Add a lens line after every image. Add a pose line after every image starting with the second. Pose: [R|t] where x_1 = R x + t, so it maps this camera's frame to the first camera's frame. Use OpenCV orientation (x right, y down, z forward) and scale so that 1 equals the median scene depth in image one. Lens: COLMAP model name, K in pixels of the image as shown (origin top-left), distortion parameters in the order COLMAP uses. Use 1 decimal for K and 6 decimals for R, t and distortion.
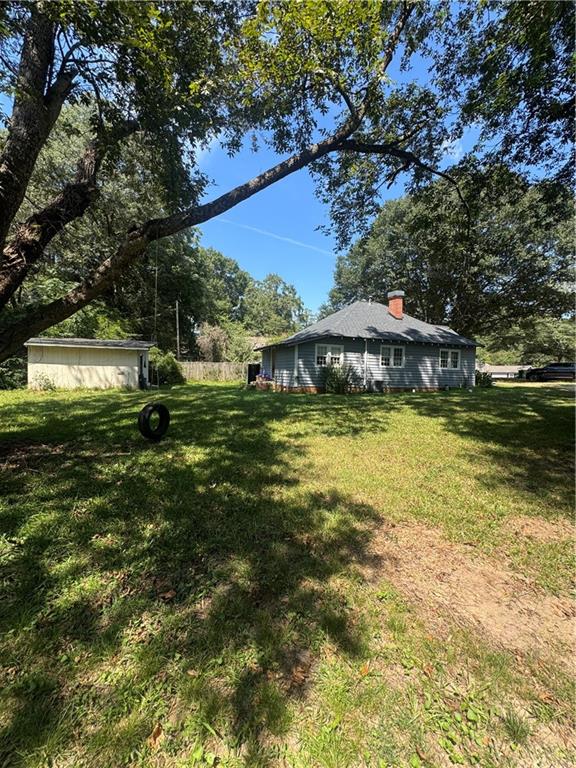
lens RADIAL K [[306.0, 0, 287.6], [0, 306.0, 383.1], [0, 0, 1]] dist [-0.001405, 0.000131]
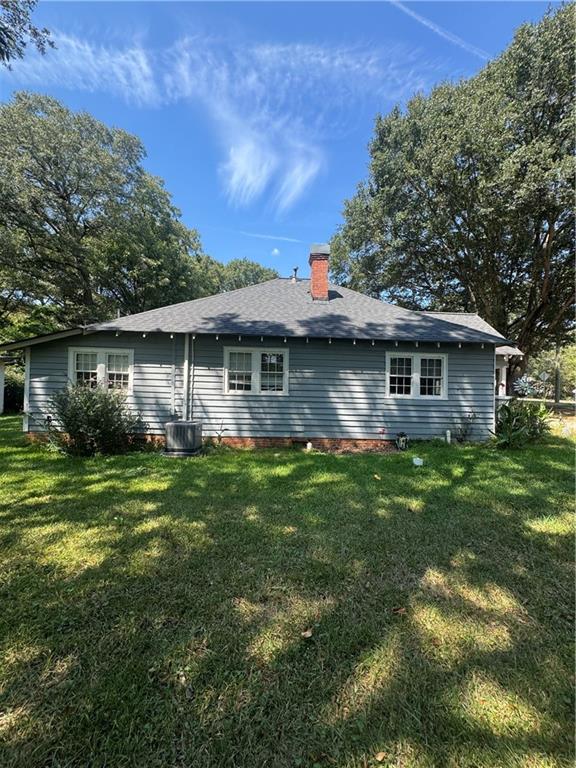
lens RADIAL K [[306.0, 0, 288.4], [0, 306.0, 385.1], [0, 0, 1]] dist [-0.001405, 0.000131]
pose [[0.949552, 0.001078, -0.313609, 0.538072], [-0.017684, 0.998587, -0.050110, -0.042754], [0.313111, 0.053128, 0.948229, 0.575565]]
